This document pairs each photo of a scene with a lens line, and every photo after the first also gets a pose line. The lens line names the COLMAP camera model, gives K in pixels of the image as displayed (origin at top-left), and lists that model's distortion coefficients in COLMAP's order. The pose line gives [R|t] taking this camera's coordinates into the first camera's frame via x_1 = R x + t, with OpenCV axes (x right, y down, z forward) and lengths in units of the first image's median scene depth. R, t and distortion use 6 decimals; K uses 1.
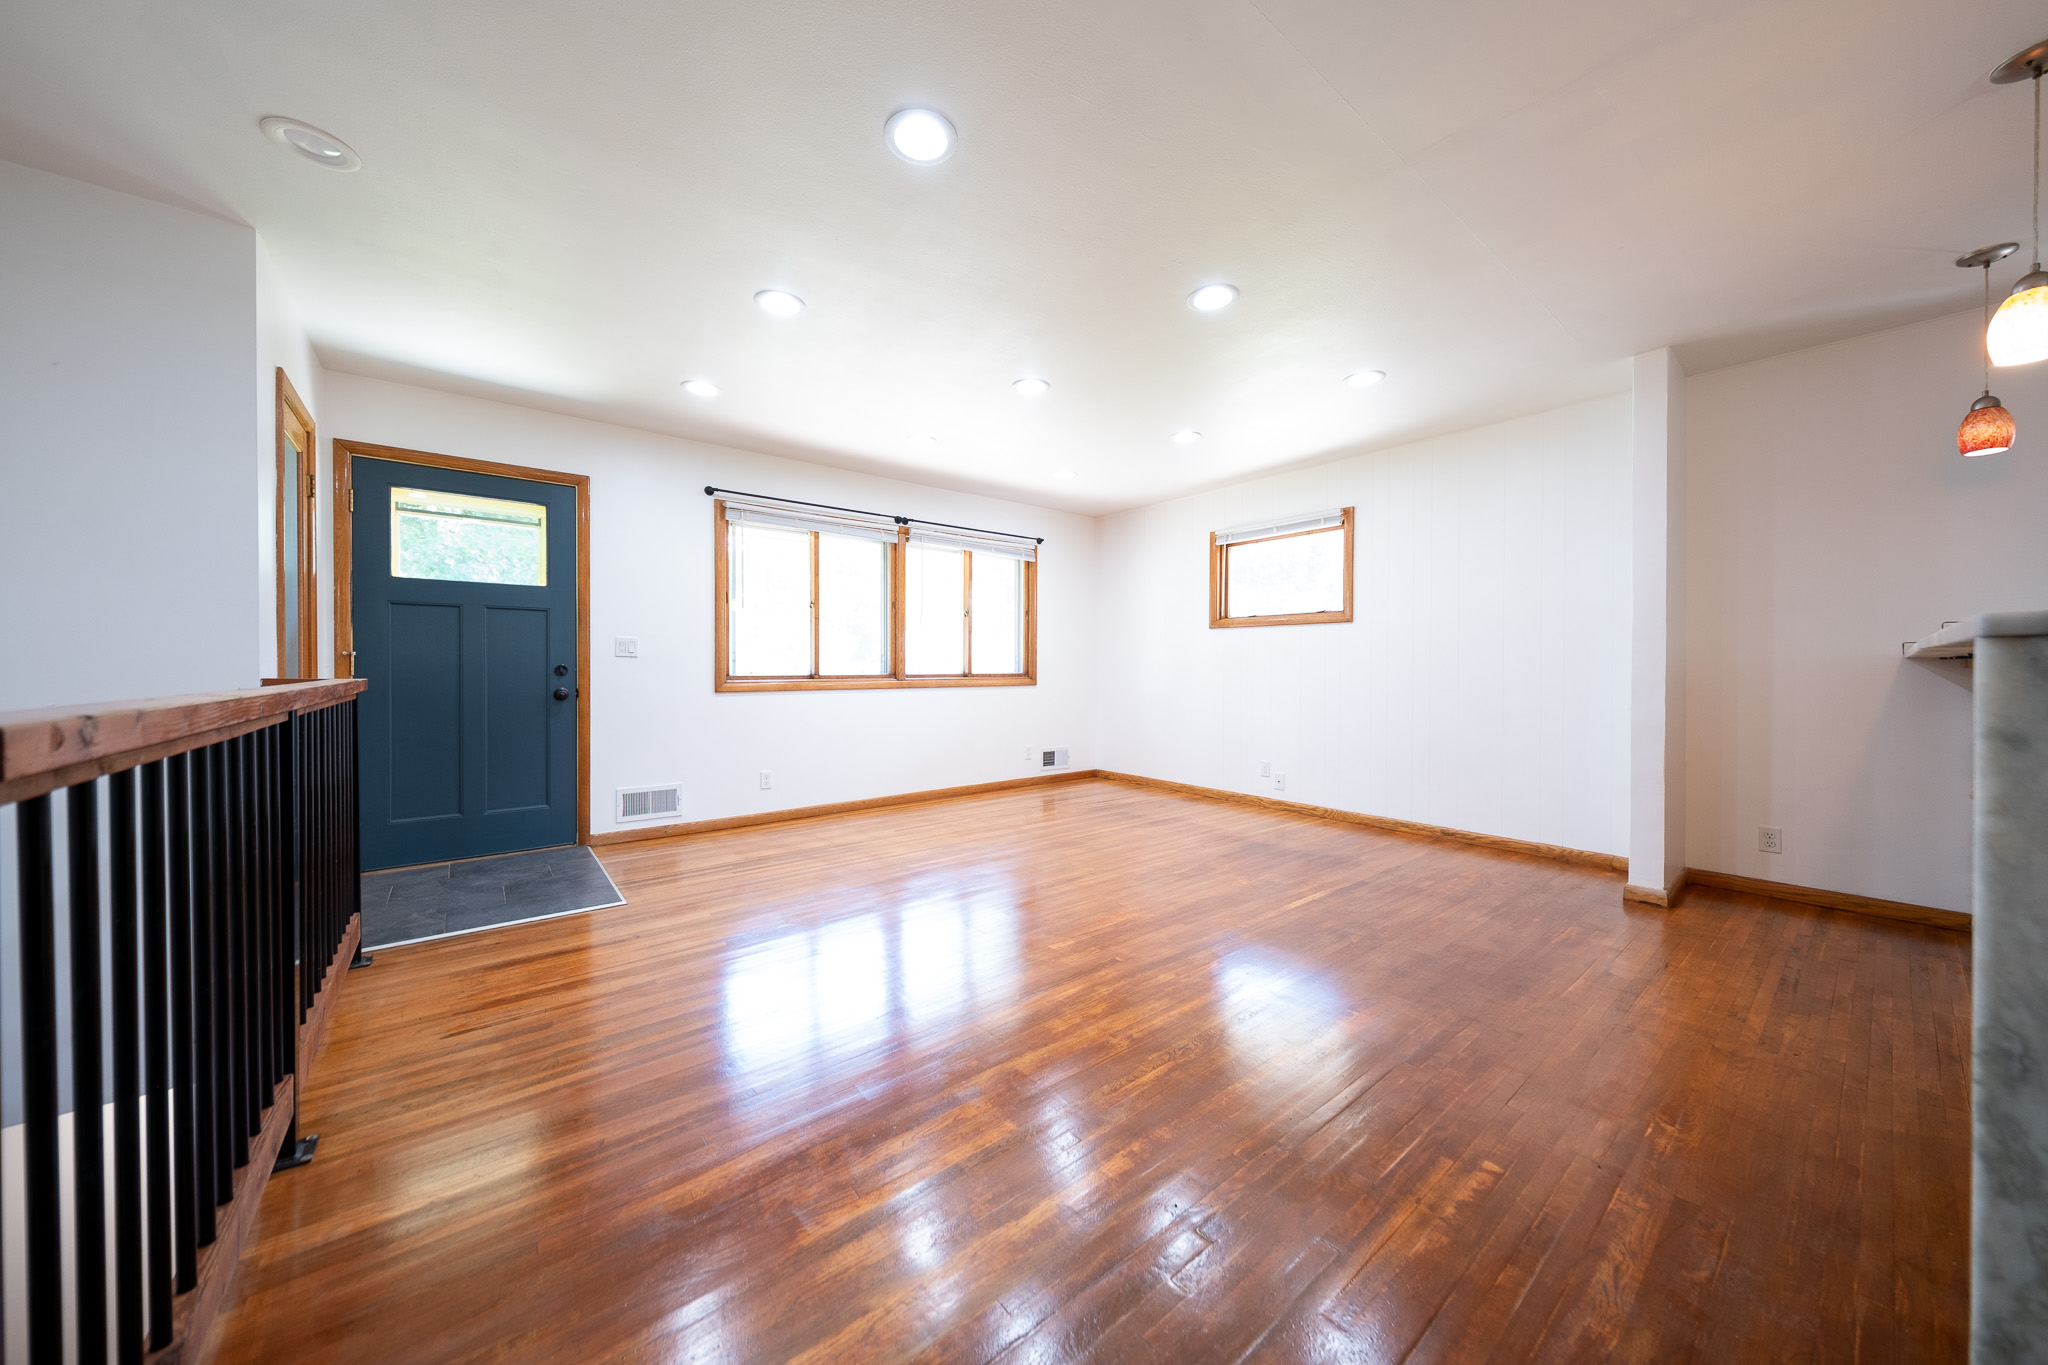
lens RADIAL K [[685.1, 0, 1024.0], [0, 685.1, 682.5], [0, 0, 1]] dist [-0.000372, -0.000057]
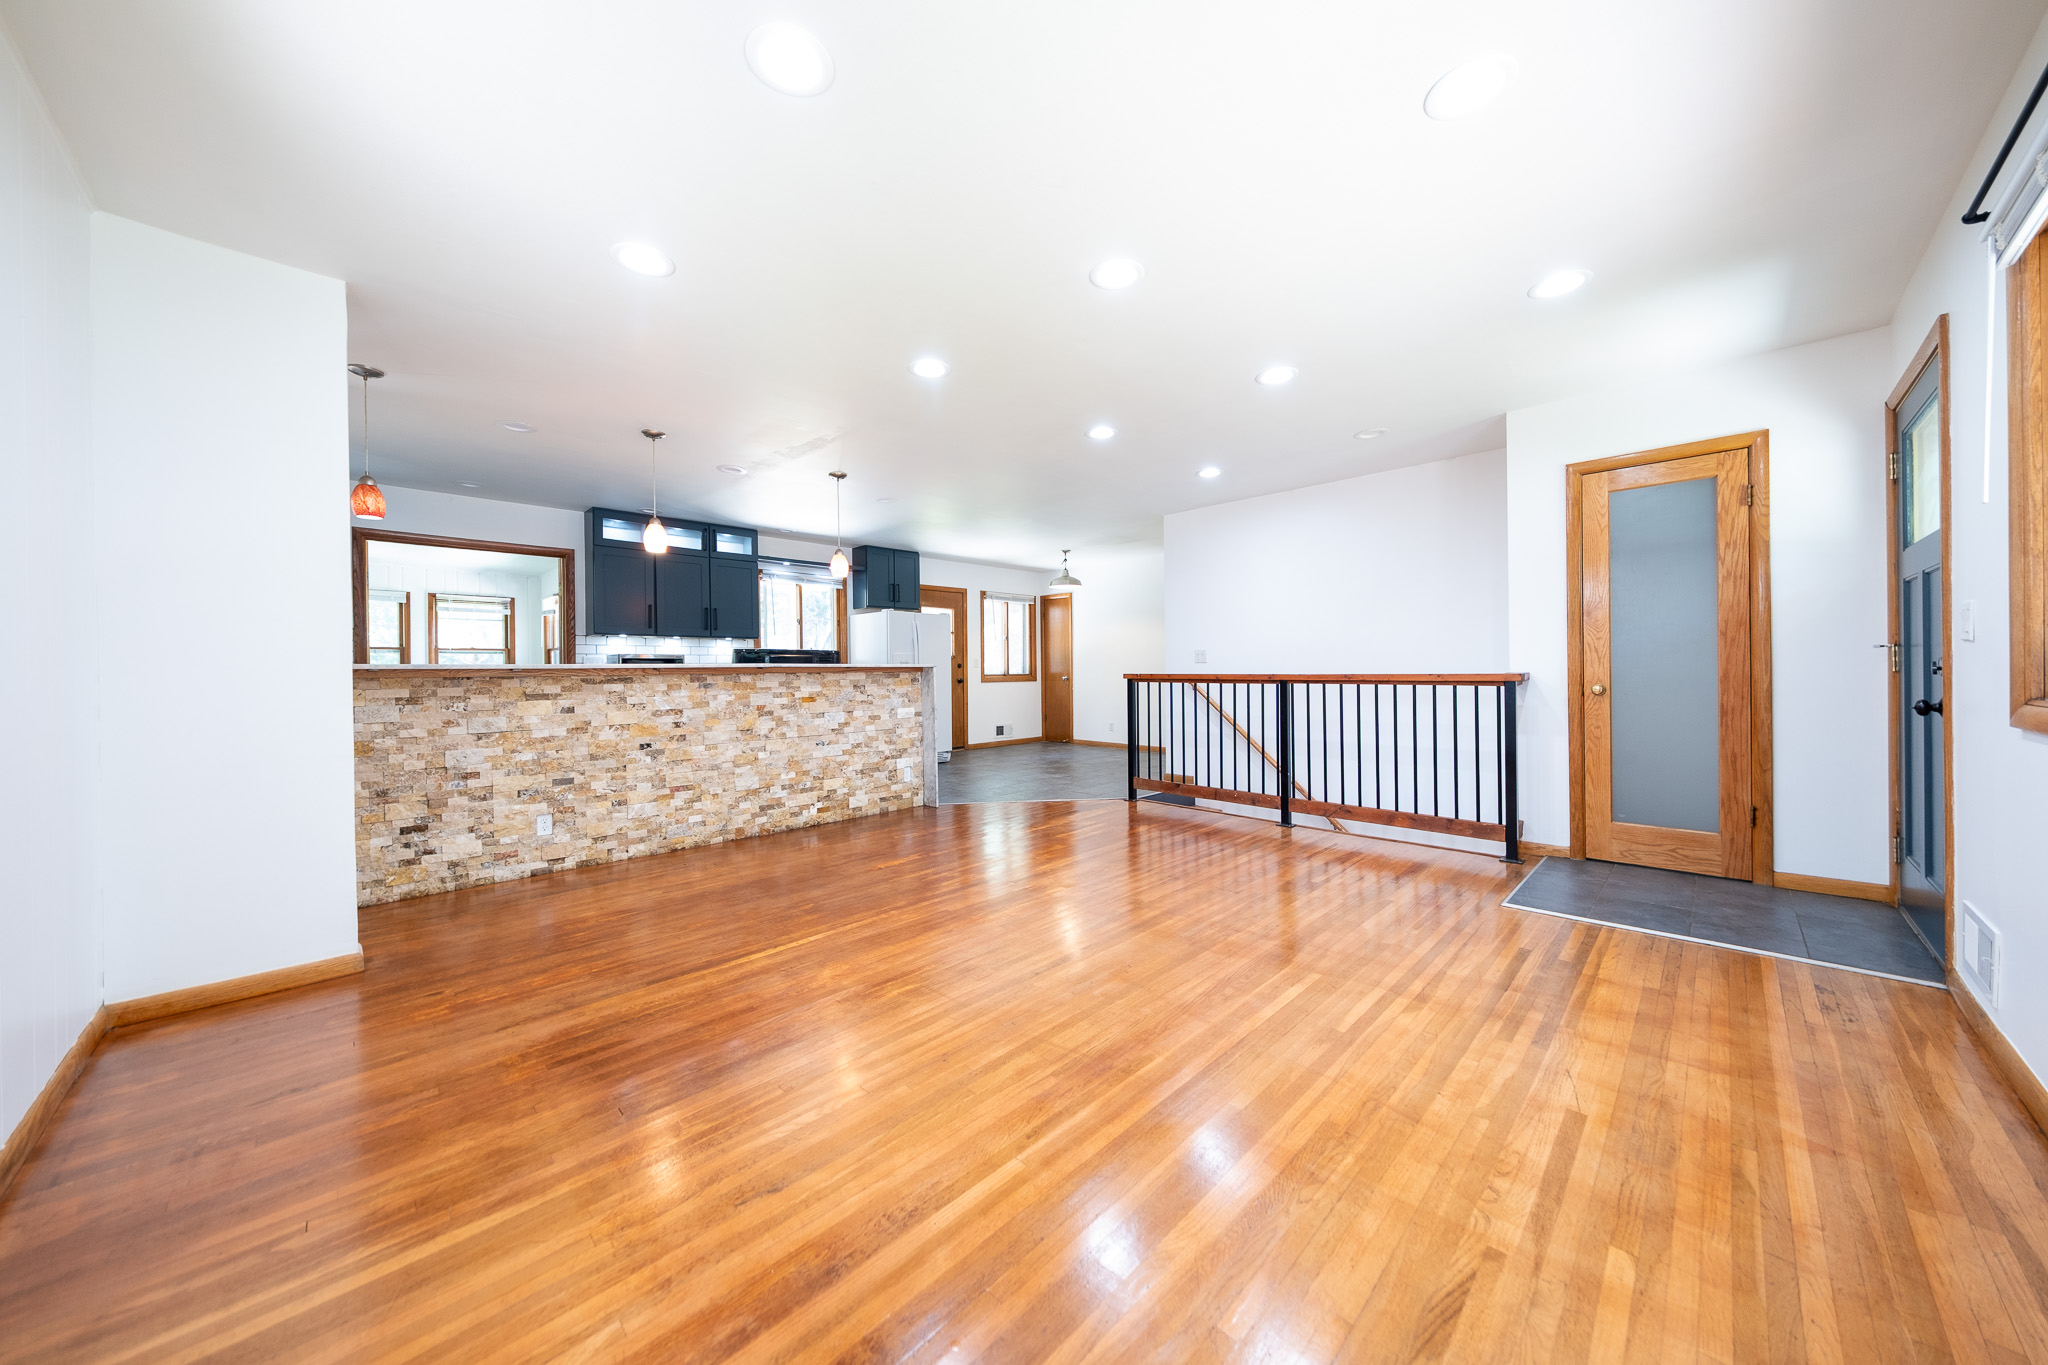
lens RADIAL K [[687.9, 0, 1017.2], [0, 687.9, 671.7], [0, 0, 1]] dist [0.015108, -0.000077]
pose [[-0.995039, 0.009183, -0.099064, 0.193501], [0.007089, 0.999744, 0.021471, -0.038782], [0.099236, 0.020662, -0.994849, 1.759829]]
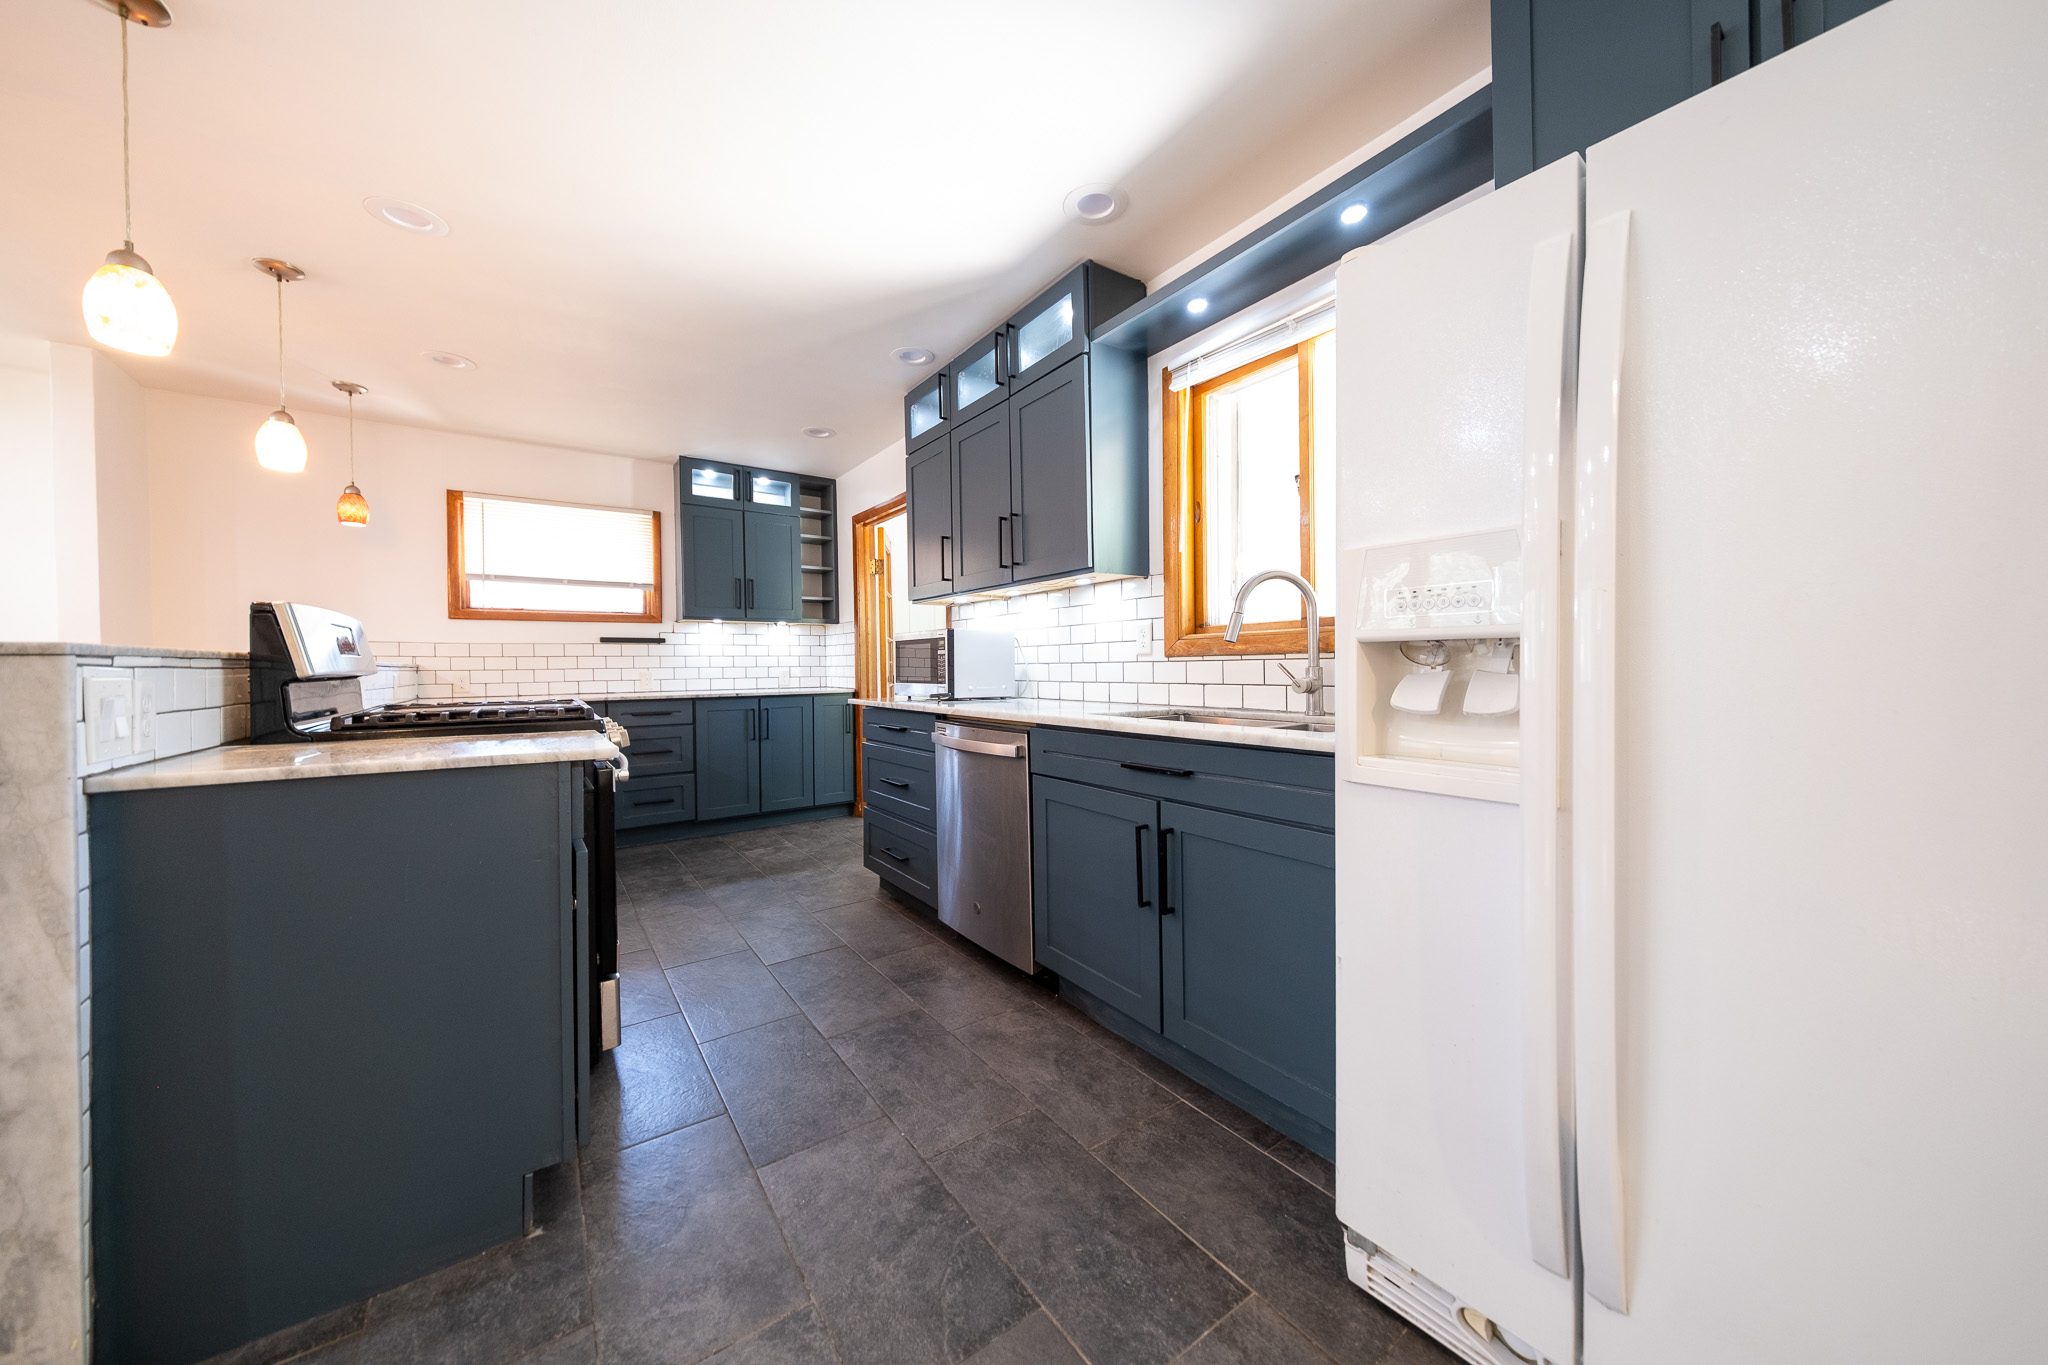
lens RADIAL K [[689.2, 0, 1014.5], [0, 689.2, 672.9], [0, 0, 1]] dist [0.005976, -0.003170]
pose [[0.064573, -0.011029, 0.997852, 0.034968], [0.028156, 0.999561, 0.009226, -0.000881], [-0.997516, 0.027500, 0.064855, -0.328897]]
